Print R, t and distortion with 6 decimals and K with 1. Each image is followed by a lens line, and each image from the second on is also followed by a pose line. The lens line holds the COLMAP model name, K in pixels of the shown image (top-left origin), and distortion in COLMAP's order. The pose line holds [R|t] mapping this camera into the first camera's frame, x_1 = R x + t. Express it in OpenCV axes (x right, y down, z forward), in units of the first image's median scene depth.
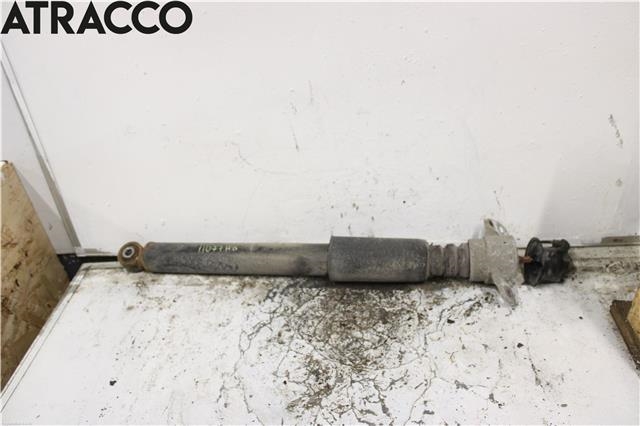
lens RADIAL K [[548.7, 0, 328.3], [0, 548.7, 213.5], [0, 0, 1]] dist [-0.116845, 0.015414]
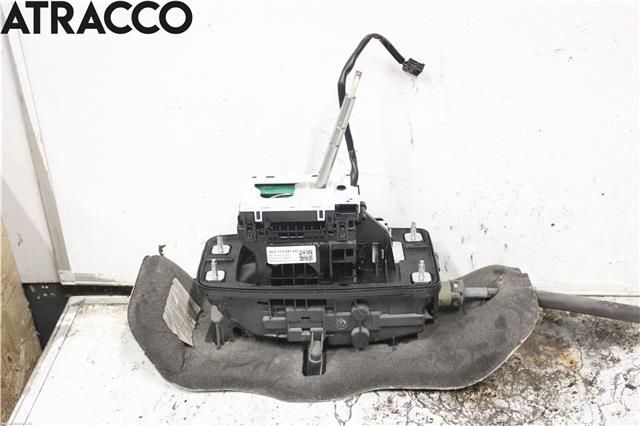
lens RADIAL K [[837.8, 0, 322.9], [0, 837.8, 207.8], [0, 0, 1]] dist [-0.025807, 0.000000]
pose [[0.998224, 0.046218, 0.037597, -0.222388], [-0.043271, 0.996188, -0.075742, 0.057510], [-0.040954, 0.073981, 0.996418, -0.092500]]
